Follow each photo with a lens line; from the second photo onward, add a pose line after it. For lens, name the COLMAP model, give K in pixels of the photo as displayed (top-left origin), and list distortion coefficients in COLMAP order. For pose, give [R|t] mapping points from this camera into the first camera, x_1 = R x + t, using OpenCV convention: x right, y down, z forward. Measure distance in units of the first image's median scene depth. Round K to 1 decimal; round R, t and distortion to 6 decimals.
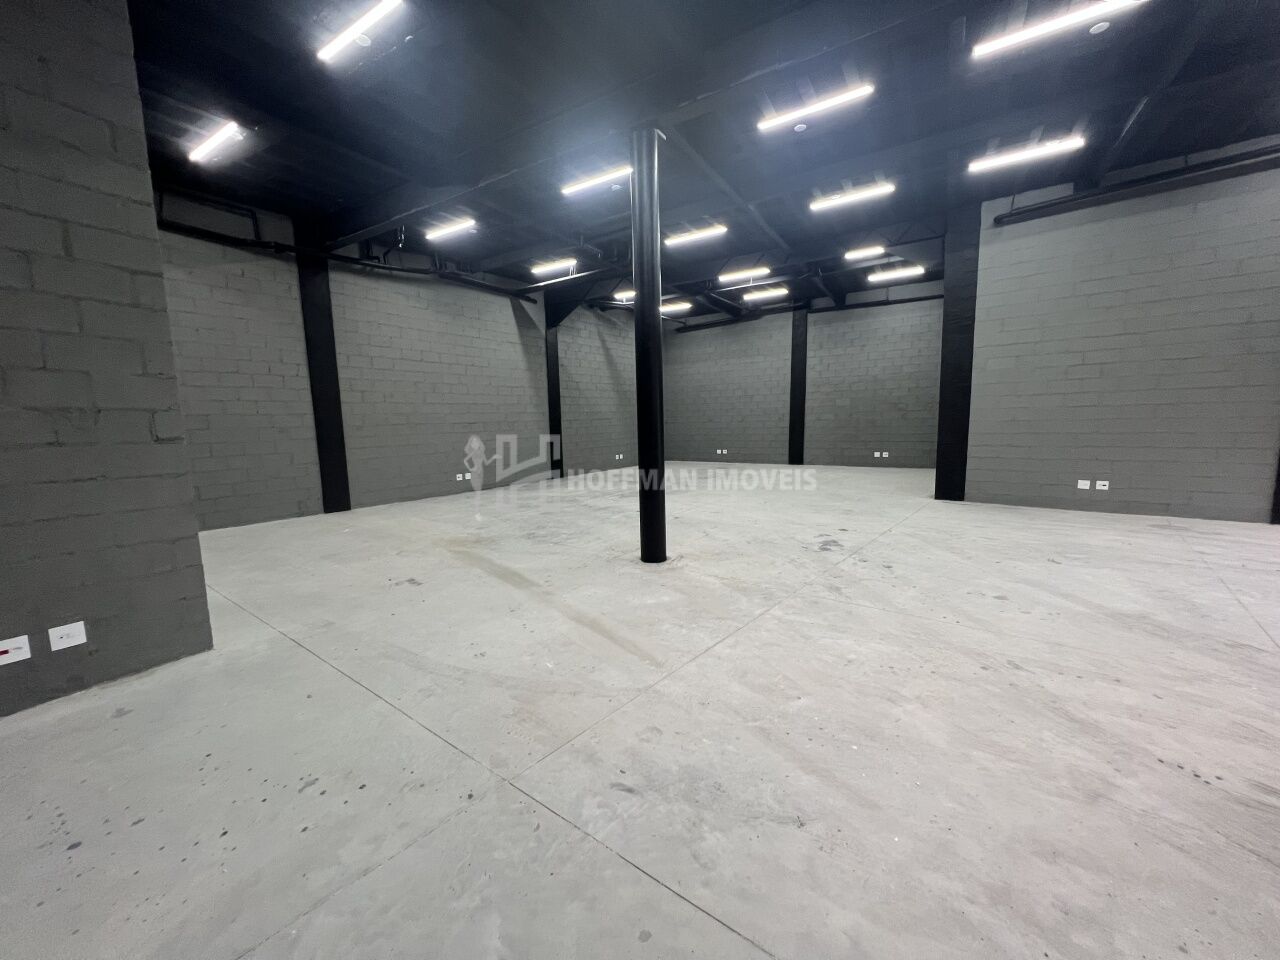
lens RADIAL K [[512.0, 0, 640.7], [0, 512.0, 482.3], [0, 0, 1]] dist [-0.001587, 0.000662]
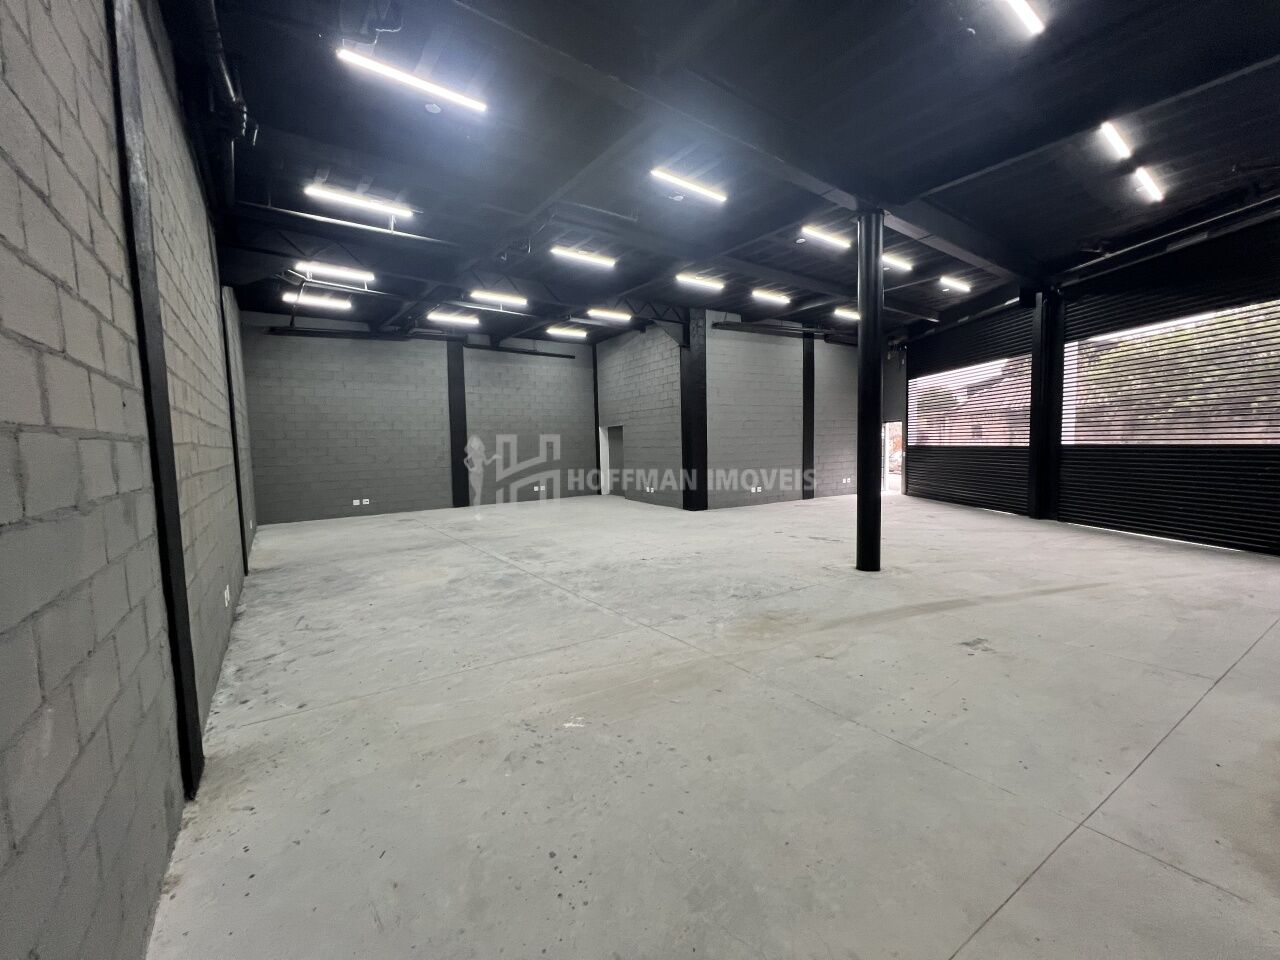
lens RADIAL K [[512.0, 0, 640.7], [0, 512.0, 482.3], [0, 0, 1]] dist [-0.001587, 0.000662]
pose [[0.350615, -0.056473, 0.934816, -0.833785], [0.133643, 0.990982, 0.009742, -0.084570], [-0.926935, 0.121516, 0.355000, 0.705525]]
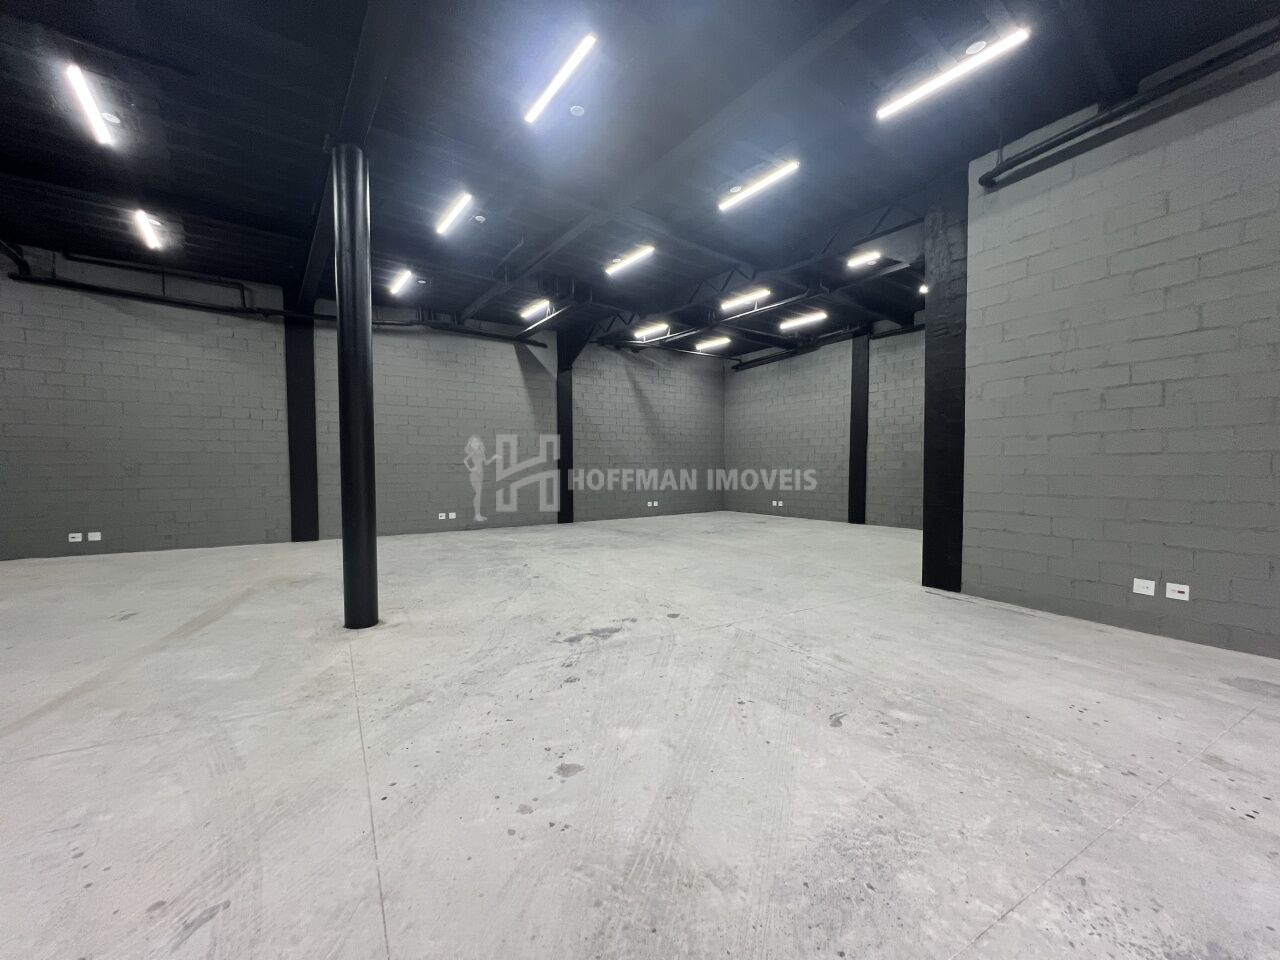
lens RADIAL K [[512.0, 0, 640.7], [0, 512.0, 482.3], [0, 0, 1]] dist [-0.001587, 0.000662]
pose [[0.935006, 0.031290, -0.353249, 0.509430], [-0.061947, 0.995196, -0.075814, -0.032988], [0.349179, 0.092769, 0.932453, 0.234216]]
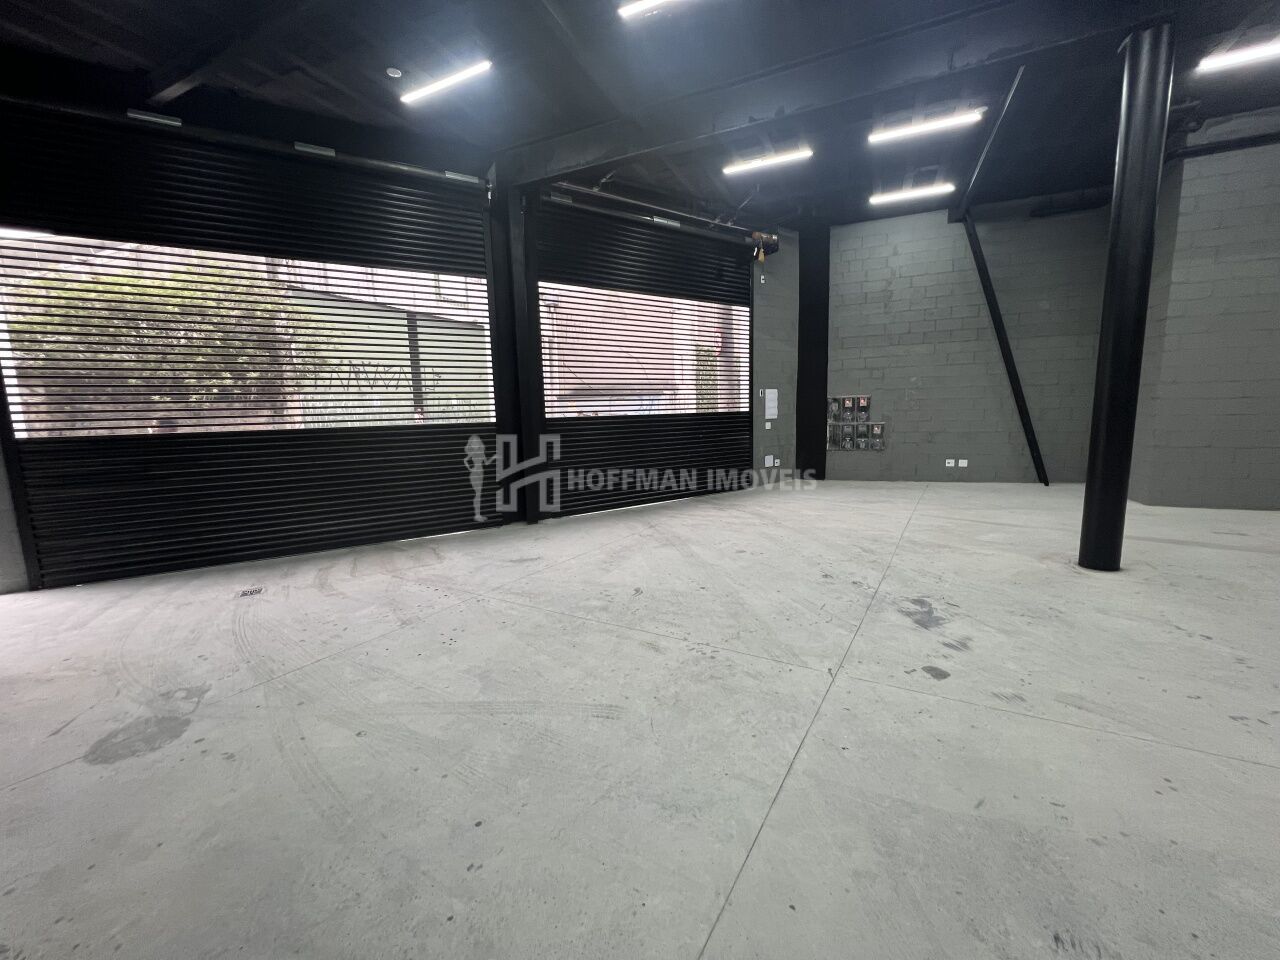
lens RADIAL K [[512.0, 0, 640.7], [0, 512.0, 482.3], [0, 0, 1]] dist [-0.001587, 0.000662]
pose [[-0.990525, 0.068854, -0.118827, 0.568908], [0.035612, 0.964418, 0.261974, -0.149461], [0.132636, 0.255260, -0.957732, 1.119183]]
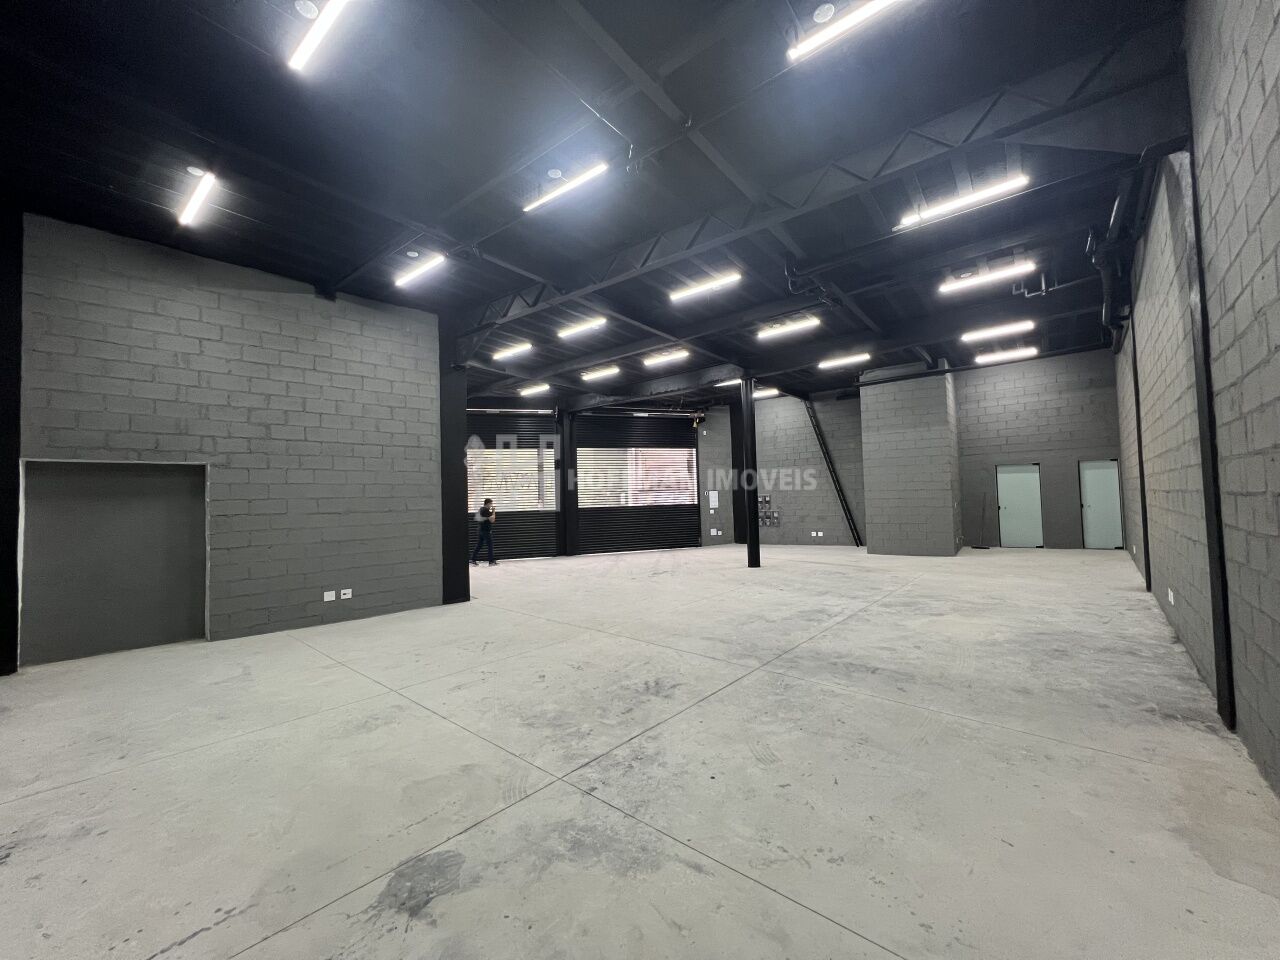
lens RADIAL K [[512.0, 0, 640.7], [0, 512.0, 482.3], [0, 0, 1]] dist [-0.001587, 0.000662]
pose [[-0.990566, 0.059258, 0.123559, 0.139950], [0.069966, 0.993989, 0.084202, -0.272829], [-0.117827, 0.092053, -0.988758, 2.097175]]
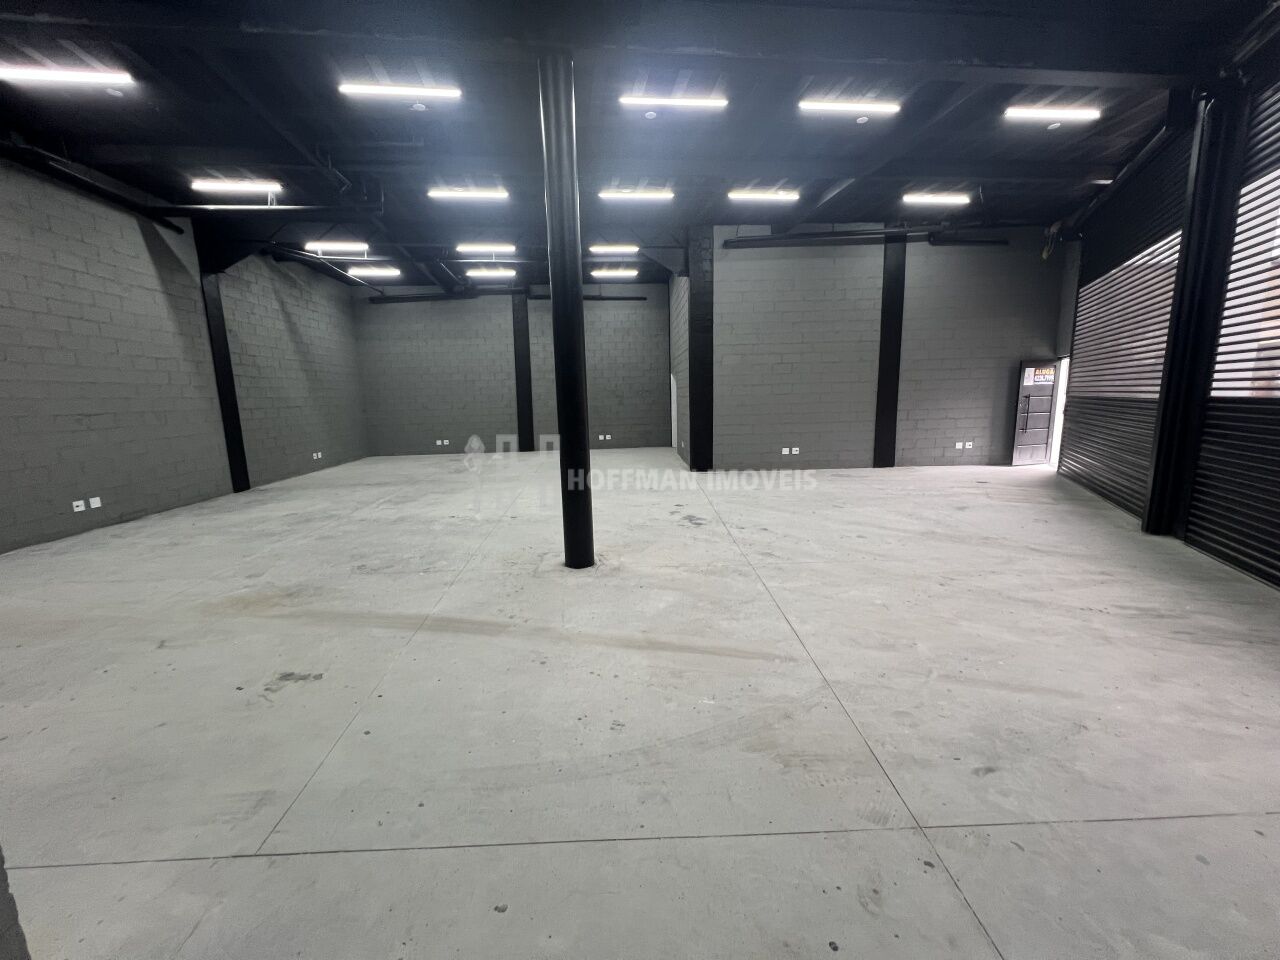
lens RADIAL K [[512.0, 0, 640.7], [0, 512.0, 482.3], [0, 0, 1]] dist [-0.001587, 0.000662]
pose [[0.773936, -0.100144, 0.625295, -0.291818], [0.085096, 0.994908, 0.054015, -0.018892], [-0.627520, 0.011406, 0.778517, 0.166352]]
